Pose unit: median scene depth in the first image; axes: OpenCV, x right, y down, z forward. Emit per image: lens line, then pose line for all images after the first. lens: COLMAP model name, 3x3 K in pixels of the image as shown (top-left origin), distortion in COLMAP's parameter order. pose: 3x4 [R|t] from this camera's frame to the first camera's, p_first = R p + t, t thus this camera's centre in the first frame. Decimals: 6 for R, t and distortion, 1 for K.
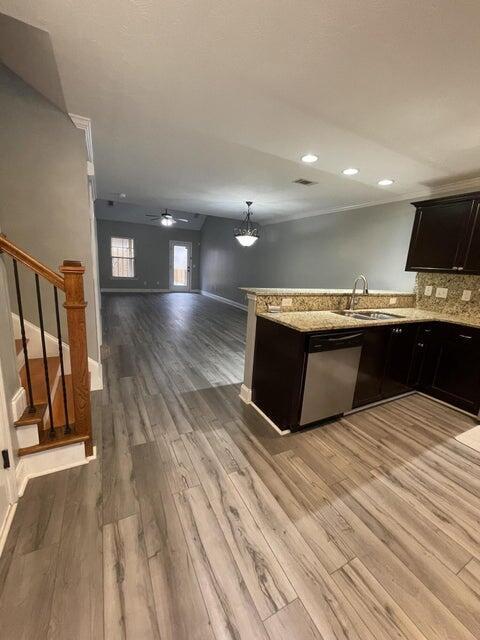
lens RADIAL K [[257.6, 0, 245.1], [0, 257.6, 319.5], [0, 0, 1]] dist [0.002636, 0.000137]
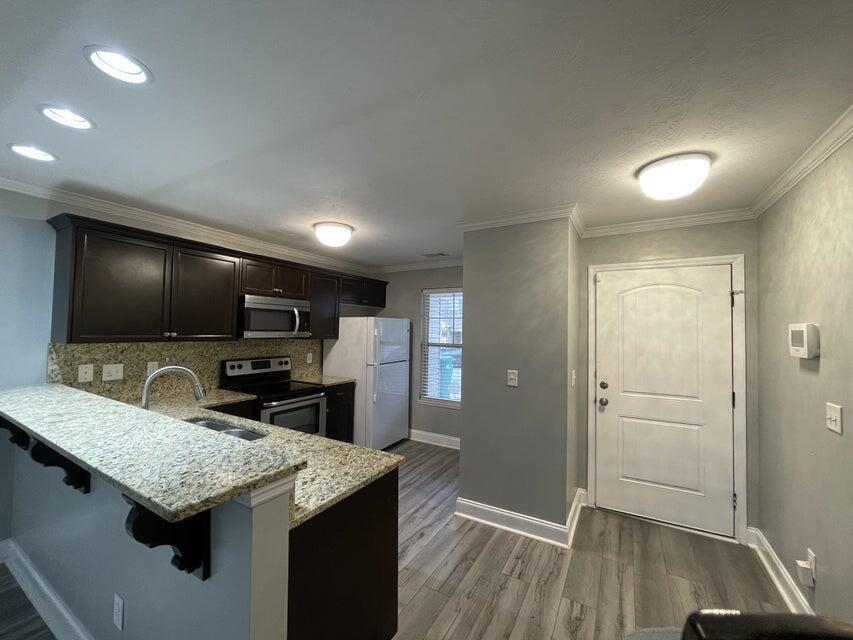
lens RADIAL K [[343.4, 0, 424.3], [0, 343.4, 320.3], [0, 0, 1]] dist [0.002636, 0.000137]
pose [[-0.503600, -0.051277, 0.862414, -0.616159], [0.135002, 0.981303, 0.137179, -0.474310], [-0.853324, 0.185511, -0.487262, 1.497011]]
